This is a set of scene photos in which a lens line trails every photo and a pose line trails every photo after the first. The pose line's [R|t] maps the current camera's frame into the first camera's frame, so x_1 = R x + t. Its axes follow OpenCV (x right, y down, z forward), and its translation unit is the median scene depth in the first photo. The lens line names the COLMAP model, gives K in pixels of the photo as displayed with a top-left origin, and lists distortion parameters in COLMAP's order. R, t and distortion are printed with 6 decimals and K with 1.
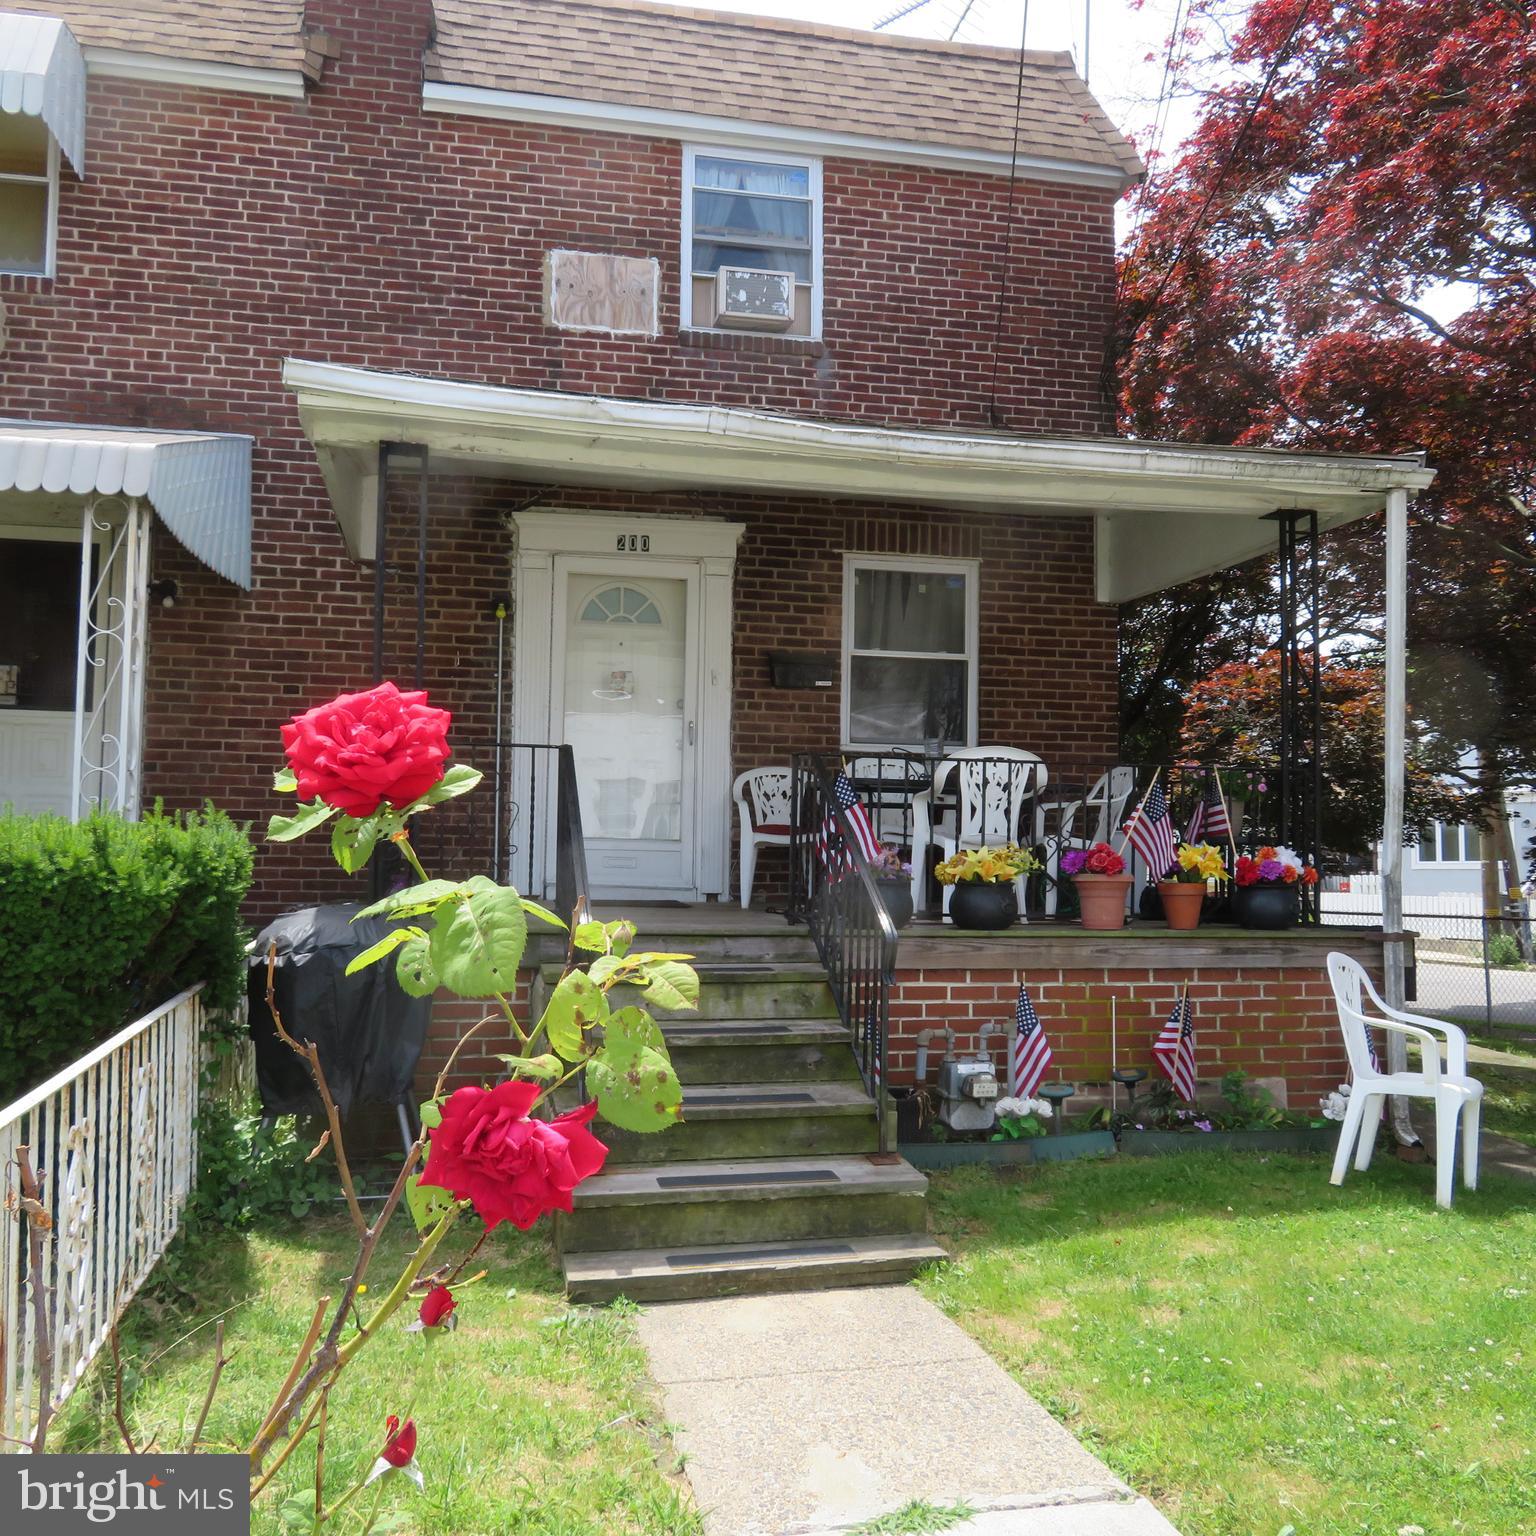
lens RADIAL K [[1462.7, 0, 768.0], [0, 1462.7, 768.0], [0, 0, 1]] dist [-0.018650, 0.003005]
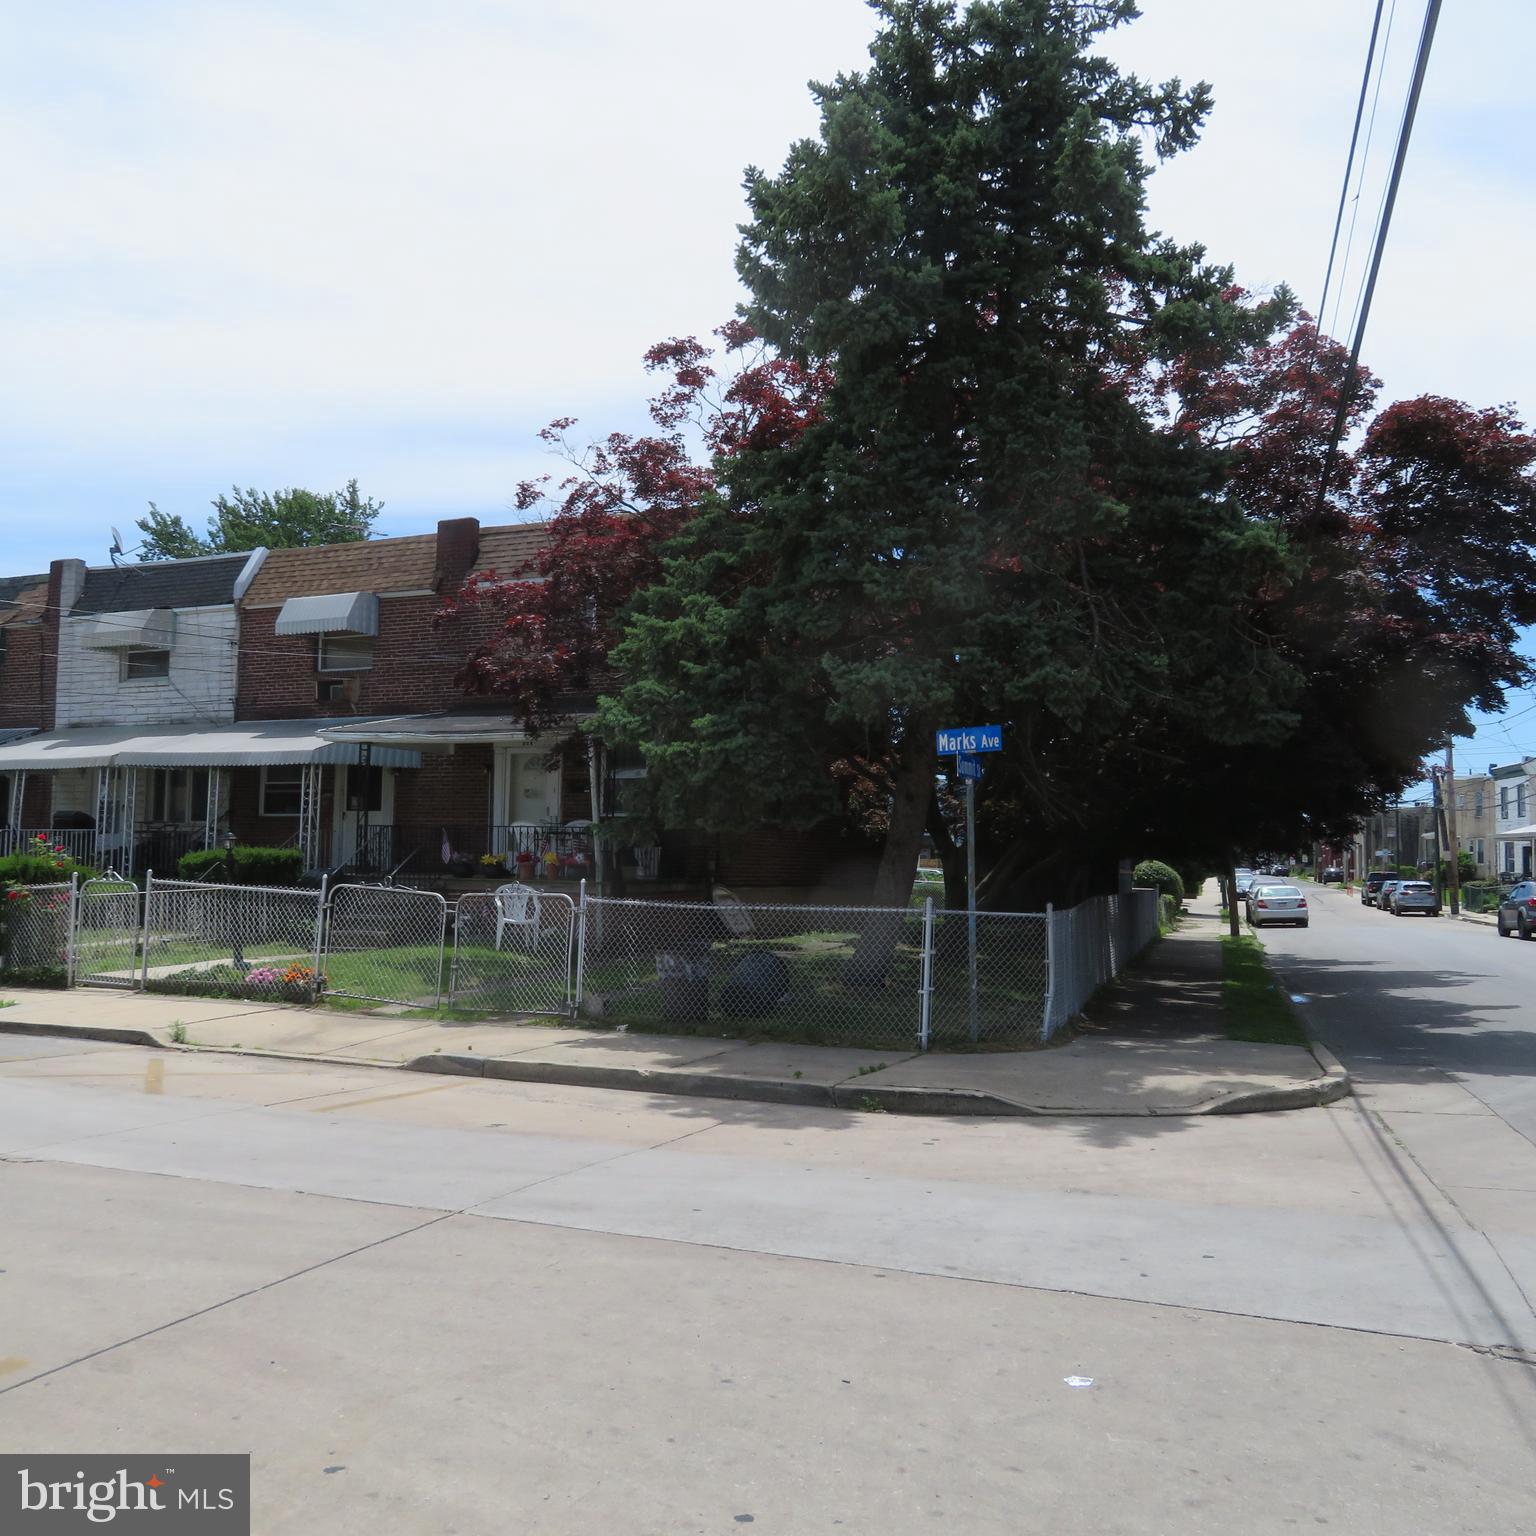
lens RADIAL K [[1452.6, 0, 768.0], [0, 1452.6, 768.0], [0, 0, 1]] dist [-0.021694, 0.012064]
pose [[0.804845, -0.040640, -0.592092, 1.936669], [0.033983, 0.999172, -0.022388, -0.032540], [0.592511, -0.002102, 0.805559, -0.939796]]
